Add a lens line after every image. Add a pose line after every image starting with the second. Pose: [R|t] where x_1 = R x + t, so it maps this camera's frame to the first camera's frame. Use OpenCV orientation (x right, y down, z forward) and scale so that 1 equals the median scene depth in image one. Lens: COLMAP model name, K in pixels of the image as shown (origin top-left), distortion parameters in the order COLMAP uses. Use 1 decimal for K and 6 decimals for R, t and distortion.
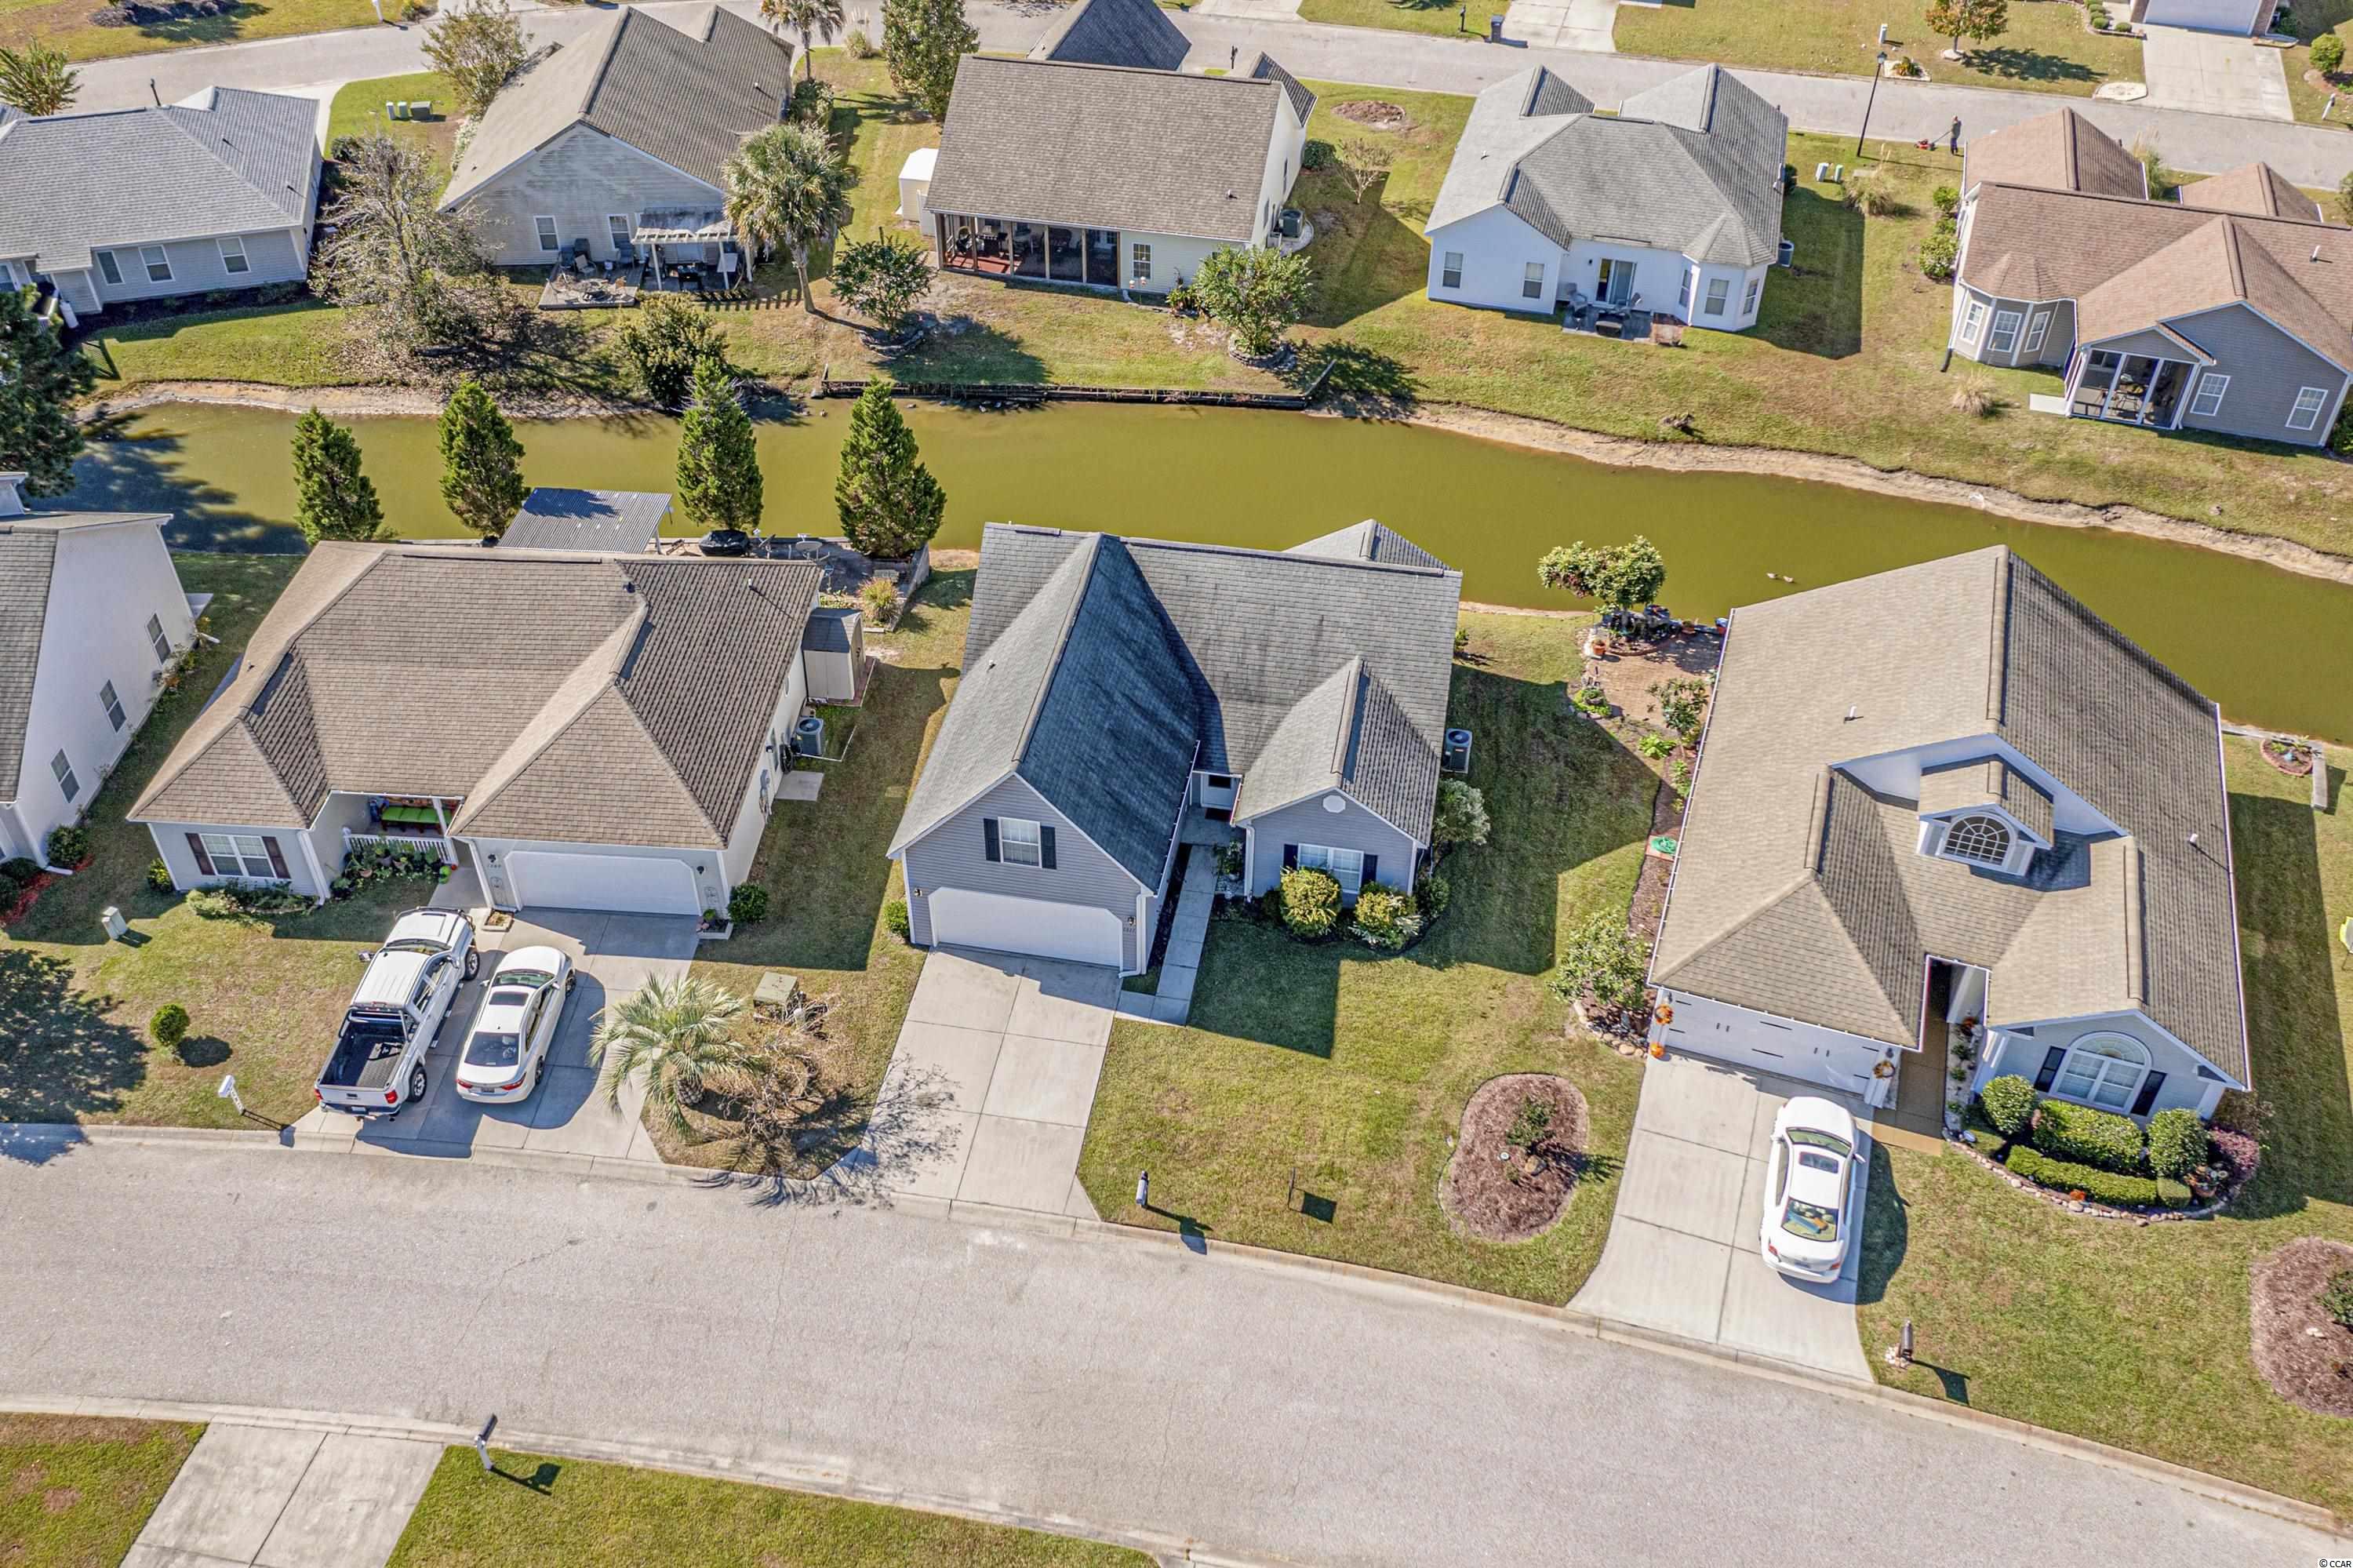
lens RADIAL K [[2083.2, 0, 1160.0], [0, 2083.2, 782.2], [0, 0, 1]] dist [-0.004113, 0.019252]
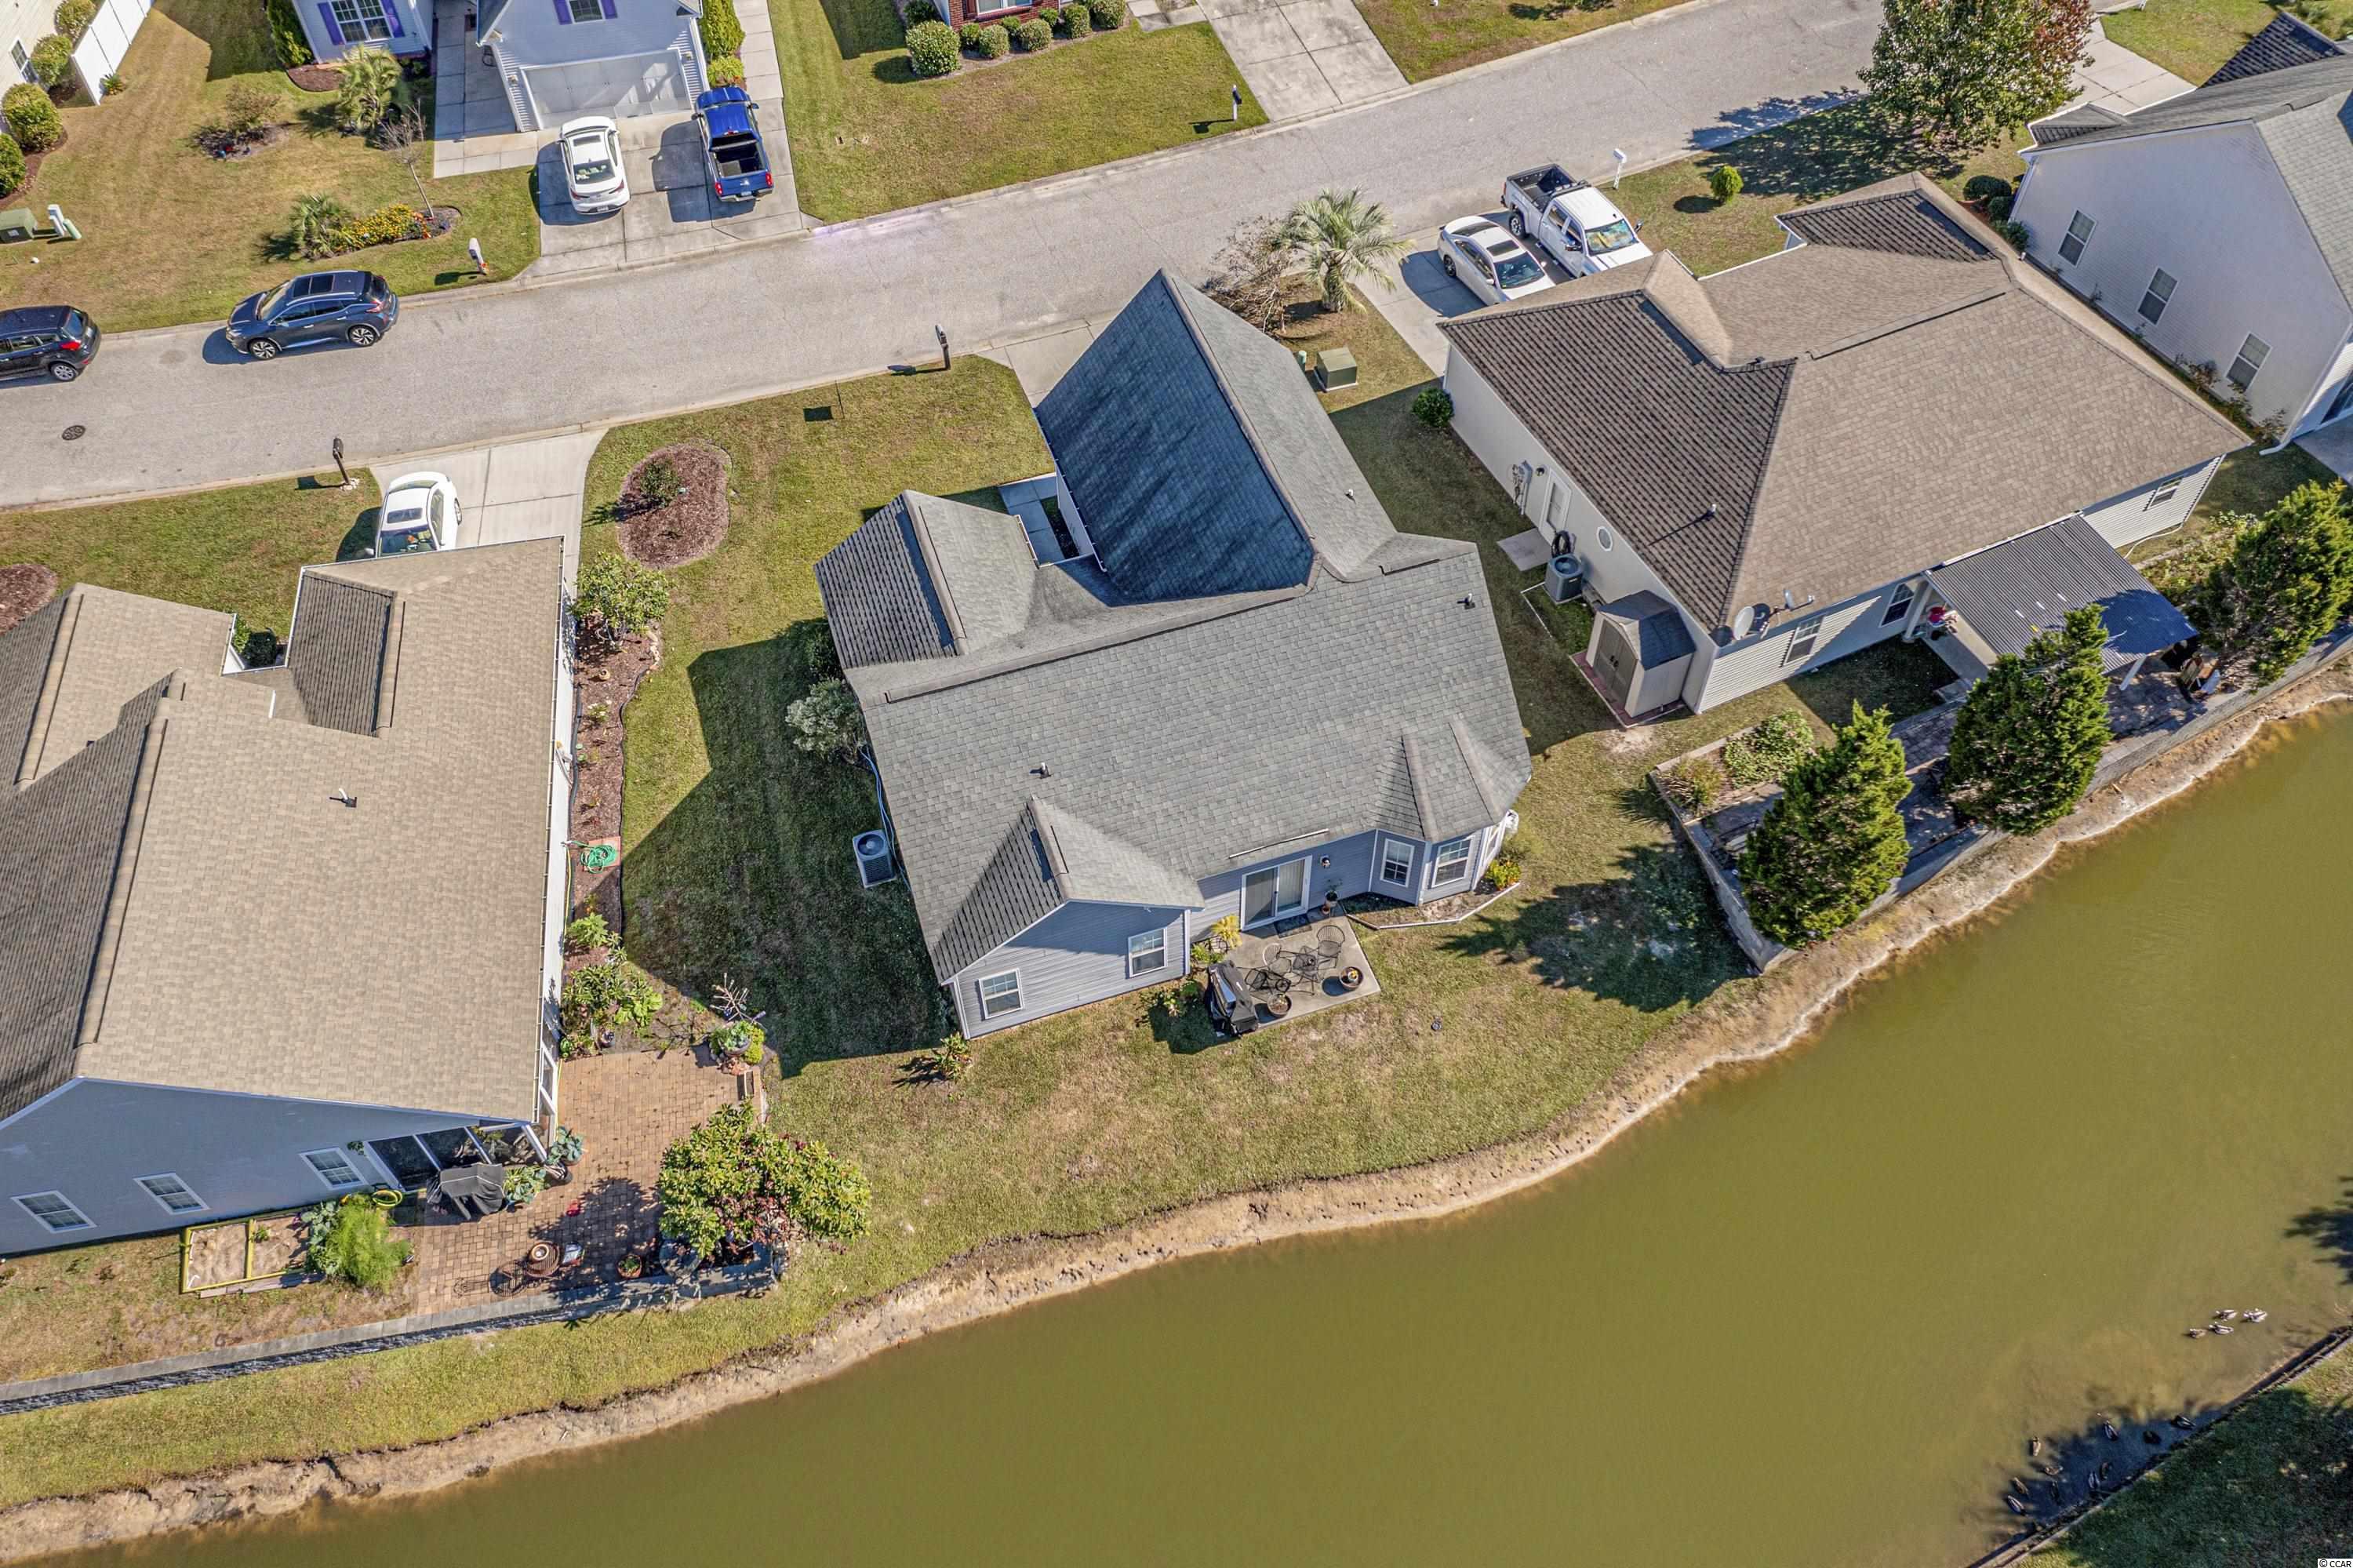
lens RADIAL K [[1923.8, 0, 1174.2], [0, 1923.8, 843.5], [0, 0, 1]] dist [-0.008686, 0.018335]
pose [[-0.880379, 0.380993, -0.282447, 0.248806], [-0.287798, 0.044192, 0.956671, -0.748990], [0.376967, 0.923521, 0.070743, 0.999725]]
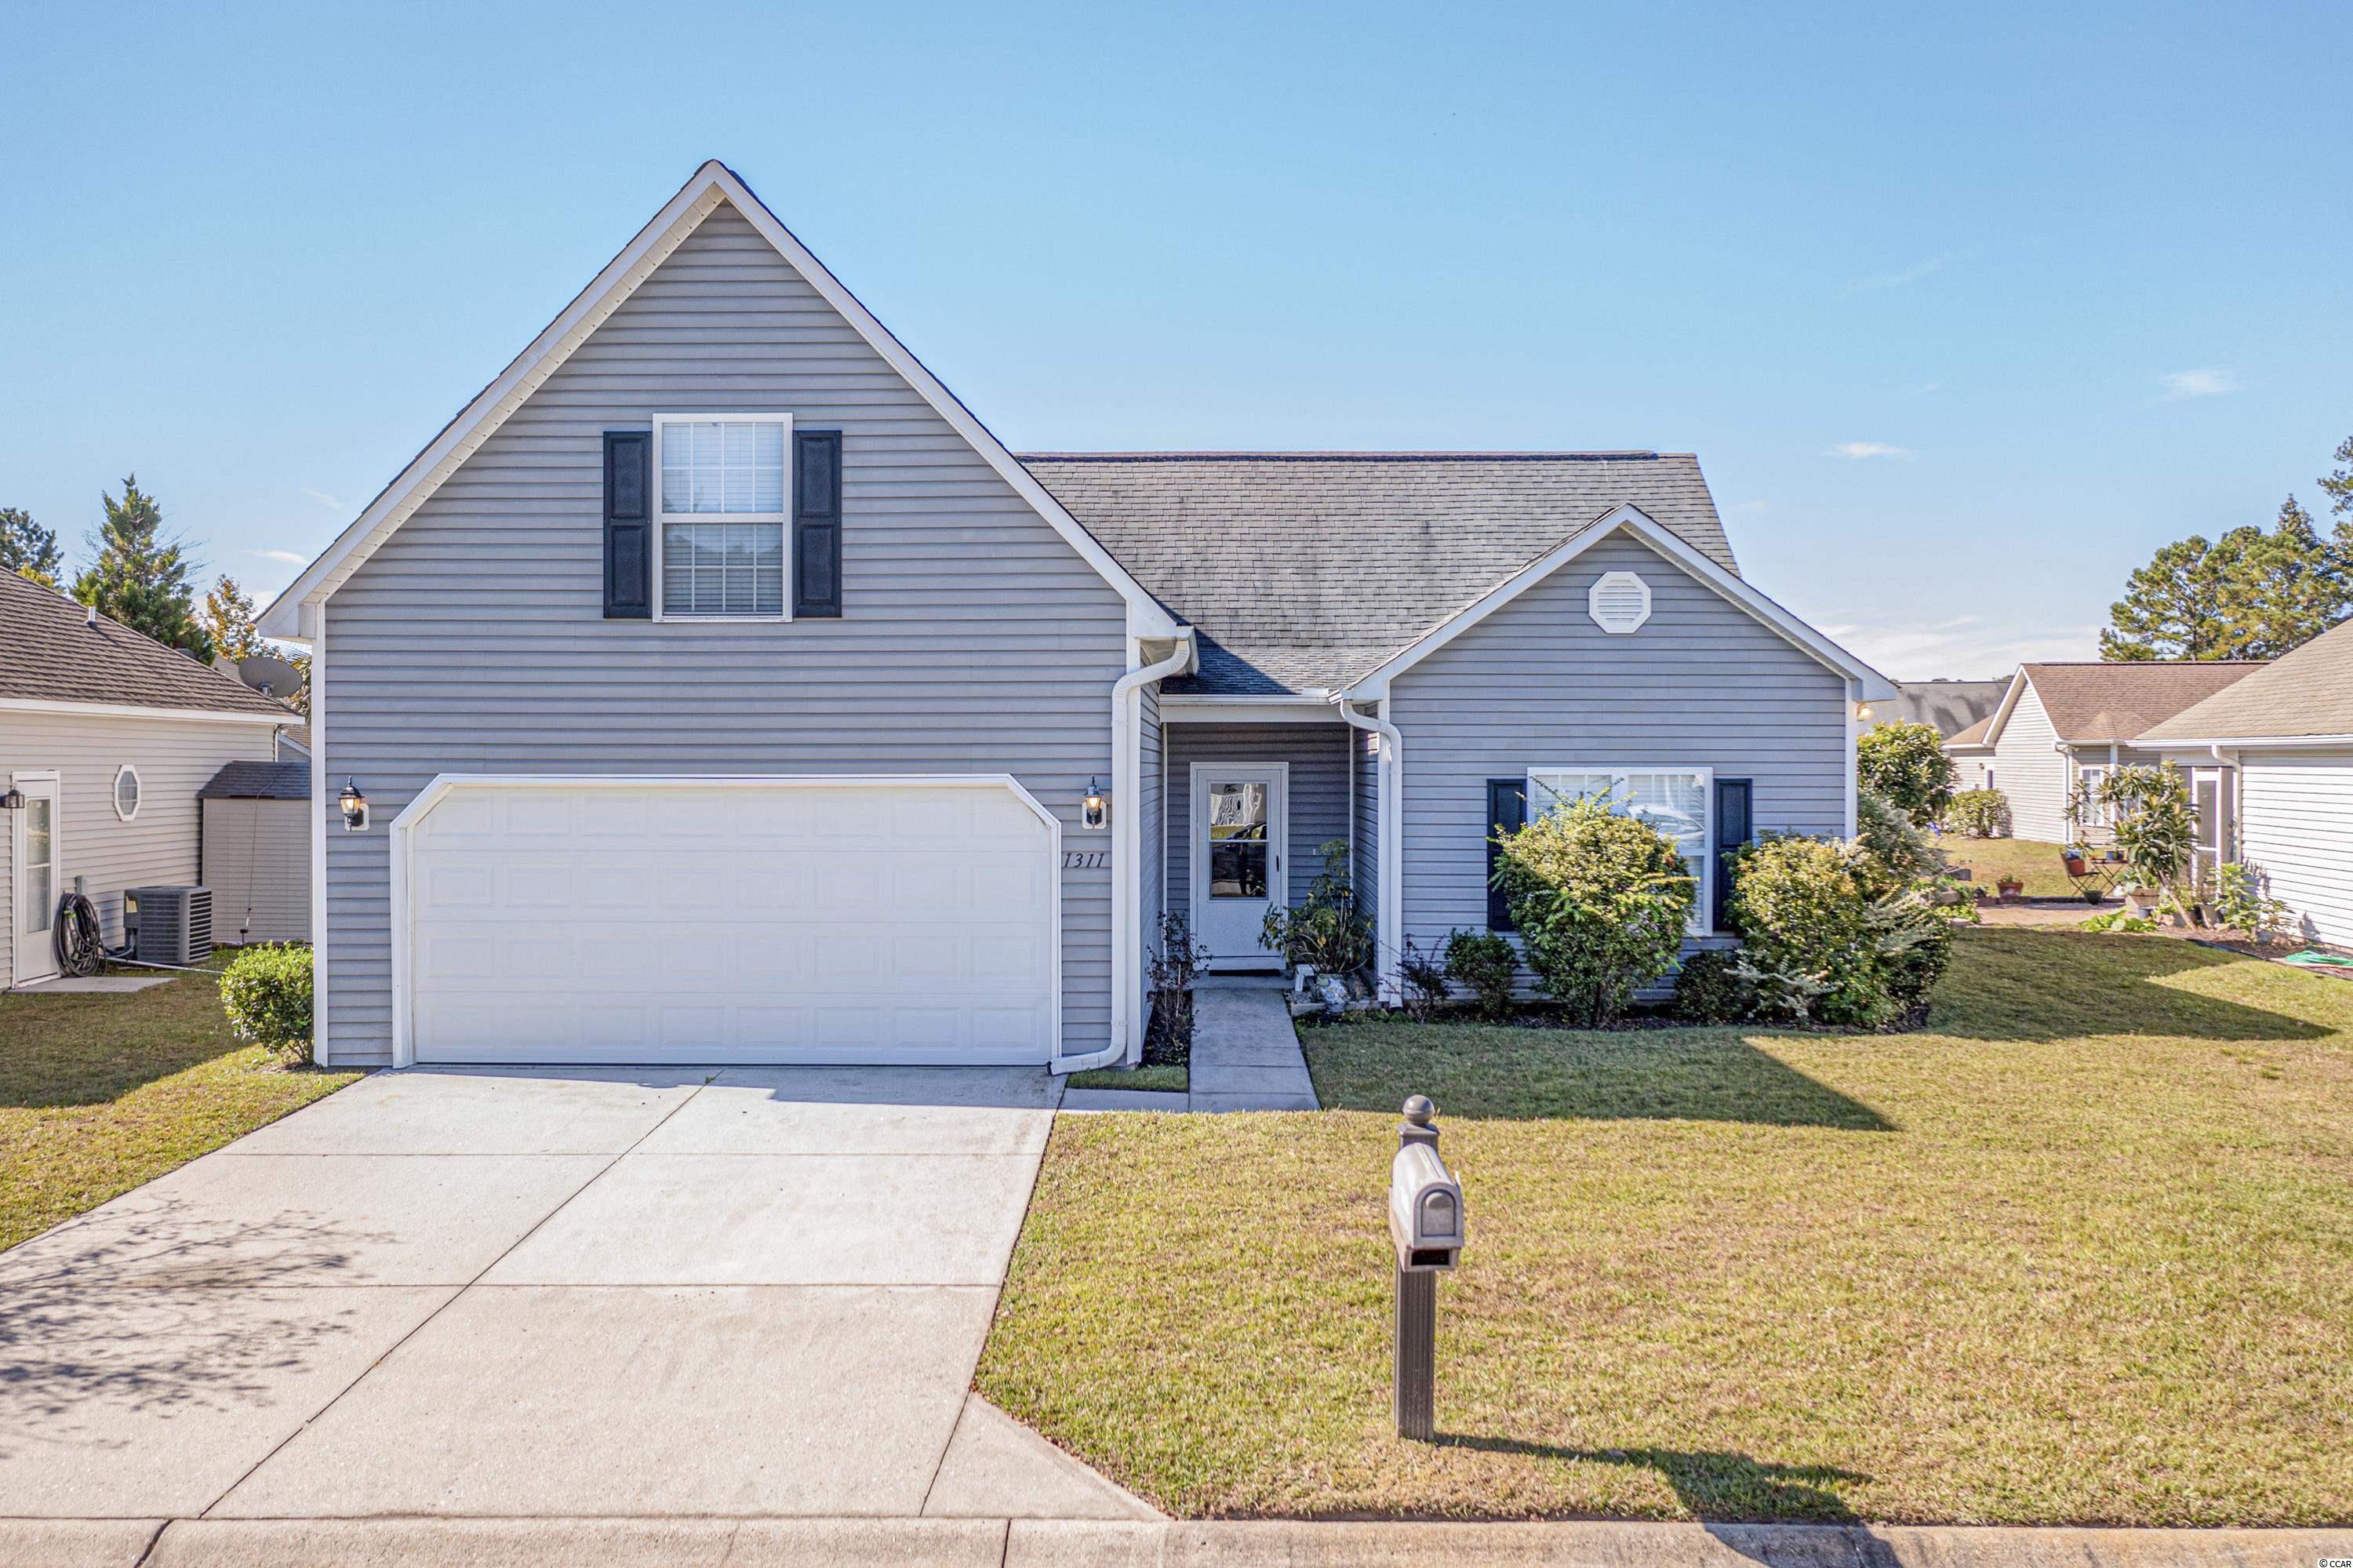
lens RADIAL K [[1923.8, 0, 1188.9], [0, 1923.8, 795.1], [0, 0, 1]] dist [-0.008686, 0.018335]
pose [[0.985690, 0.003183, 0.168536, -0.041019], [0.100488, 0.791647, -0.602659, 0.204707], [-0.135339, 0.610971, 0.779999, 0.690653]]
